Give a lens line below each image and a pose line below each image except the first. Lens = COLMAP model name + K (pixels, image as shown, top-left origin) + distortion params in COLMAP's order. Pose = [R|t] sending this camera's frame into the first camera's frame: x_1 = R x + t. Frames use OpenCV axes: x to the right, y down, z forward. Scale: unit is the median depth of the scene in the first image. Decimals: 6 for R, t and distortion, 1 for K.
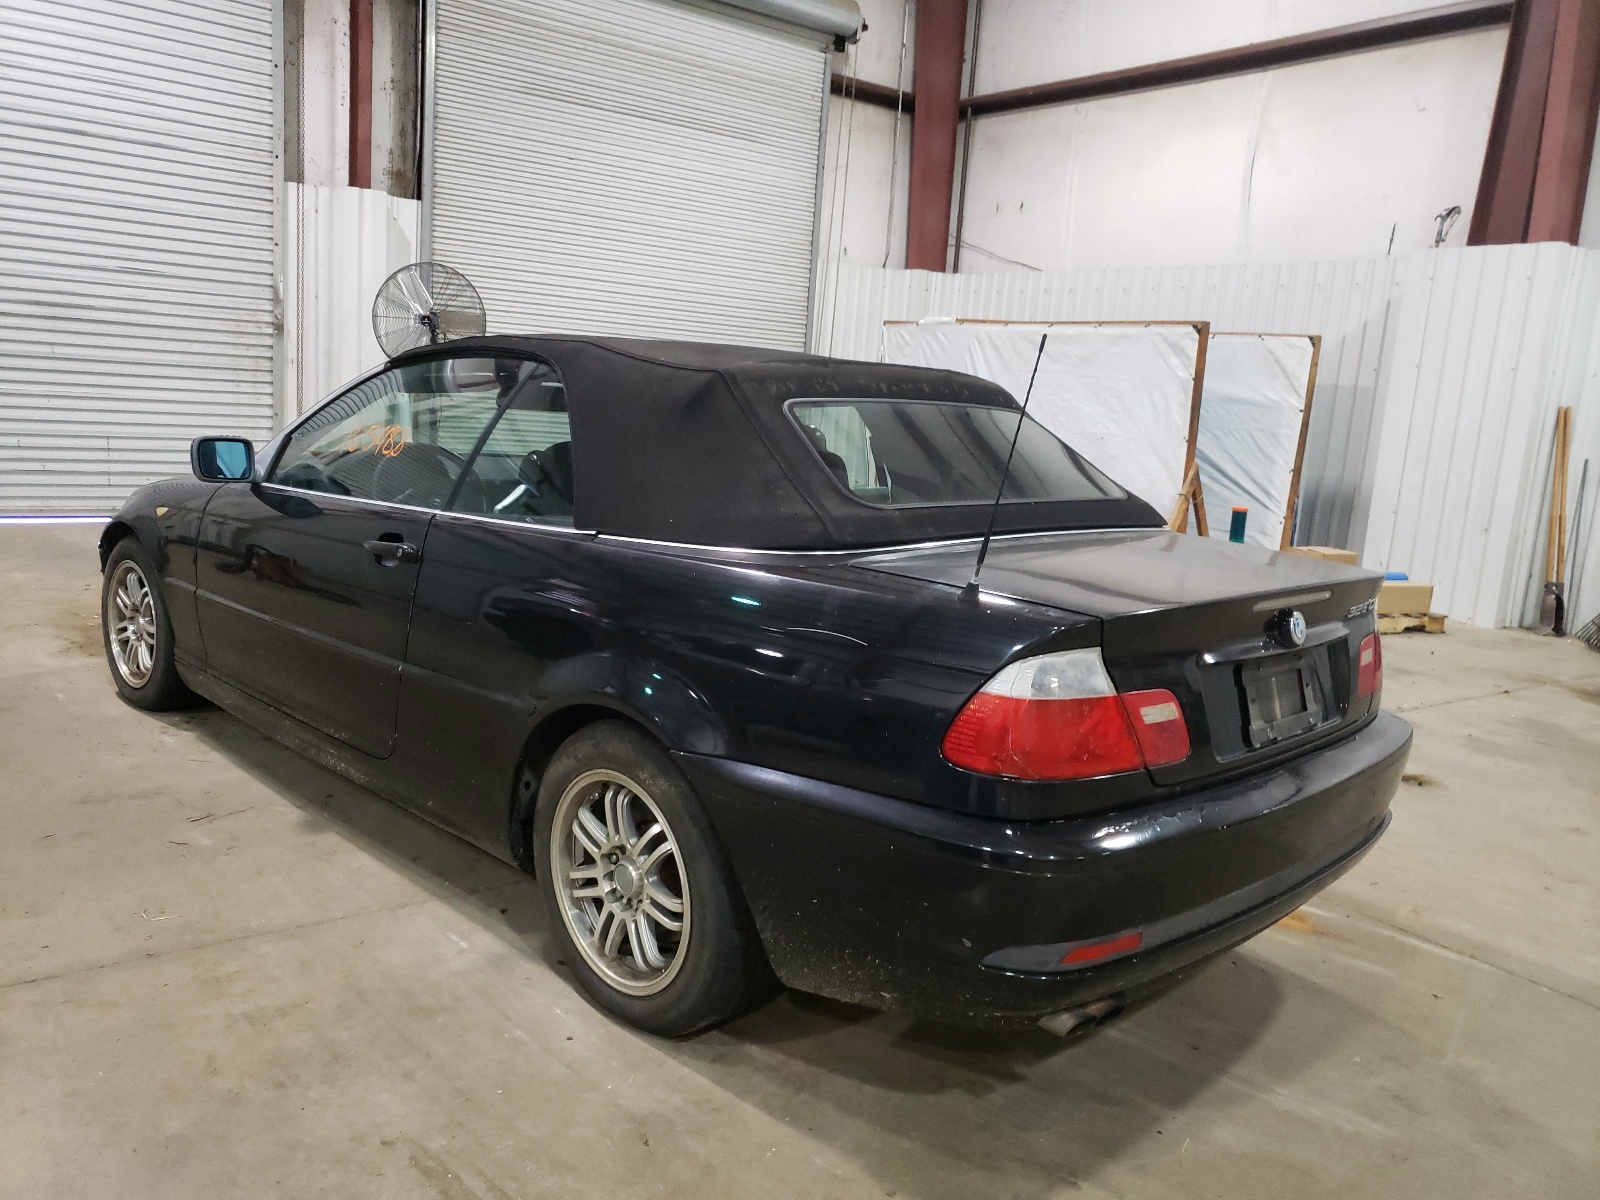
lens RADIAL K [[1292.5, 0, 810.2], [0, 1292.5, 631.4], [0, 0, 1]] dist [0.027173, -0.009880]
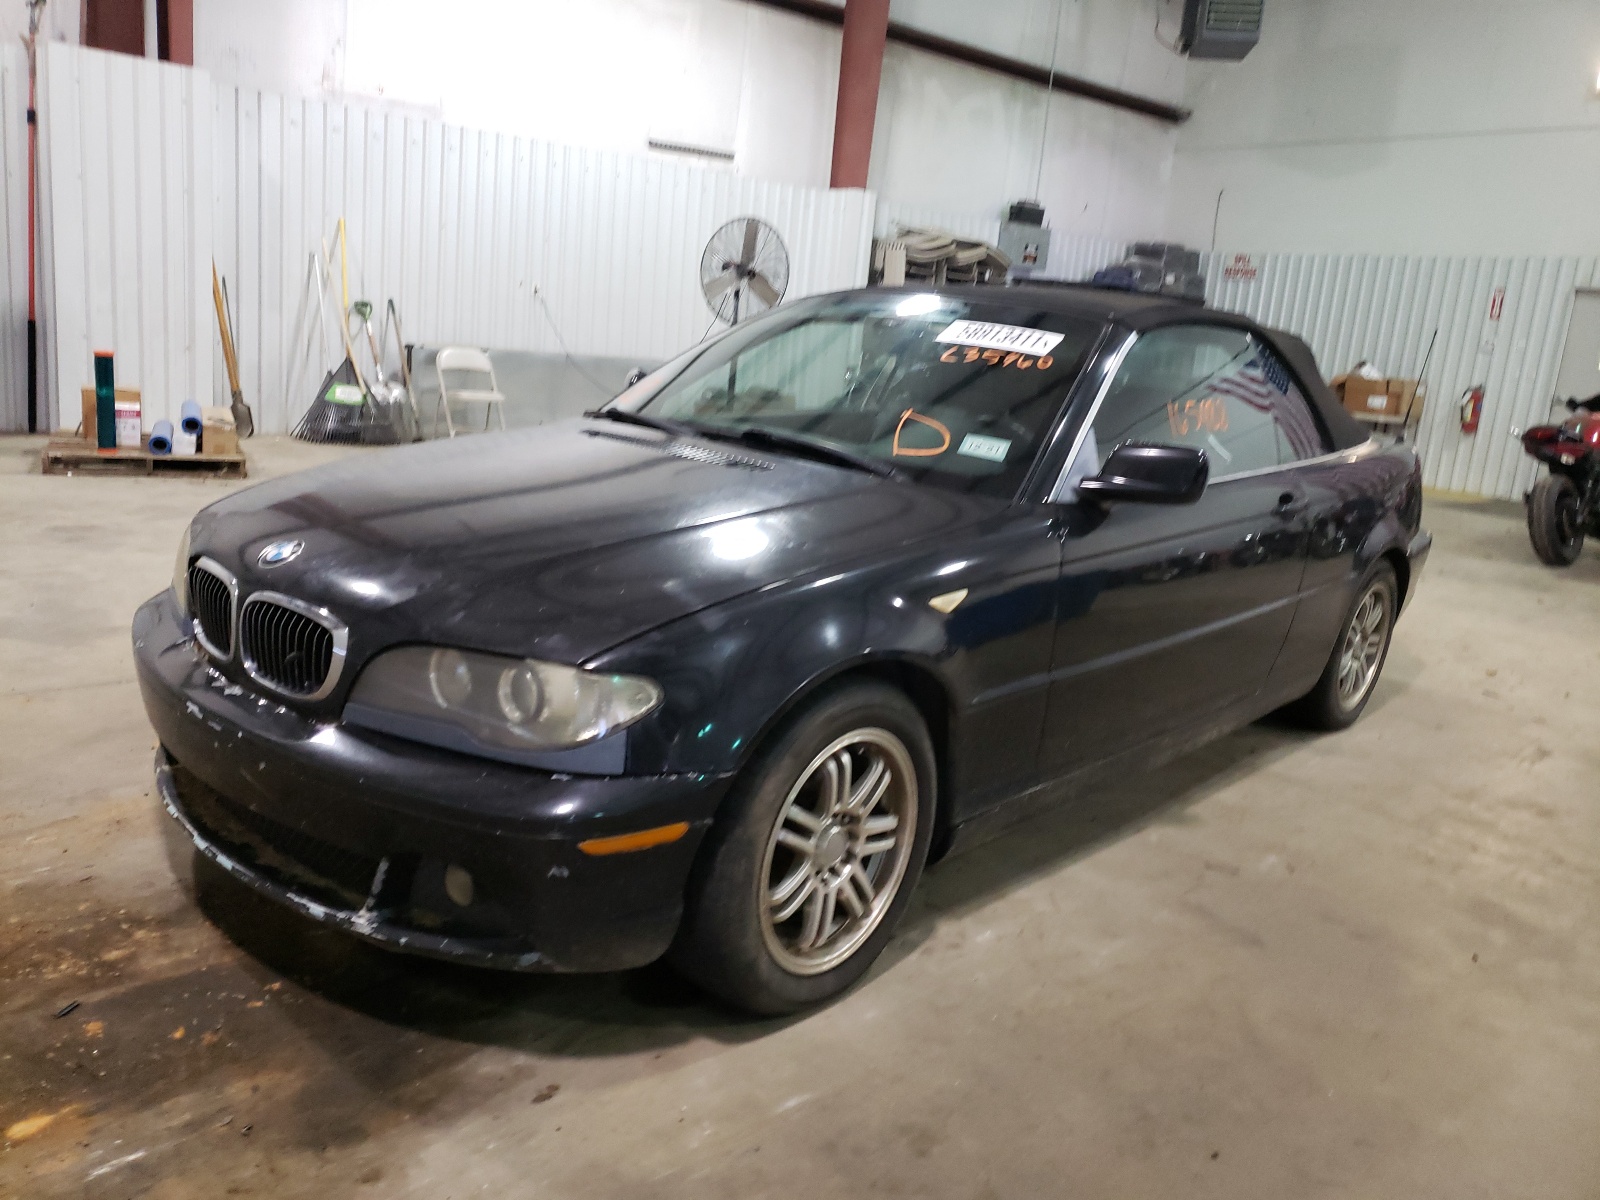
lens RADIAL K [[1292.5, 0, 810.2], [0, 1292.5, 631.4], [0, 0, 1]] dist [0.027173, -0.009880]
pose [[-0.094735, -0.289825, 0.952380, -1.068354], [0.093701, 0.949839, 0.298373, -0.252334], [-0.991083, 0.117505, -0.062826, 1.150474]]
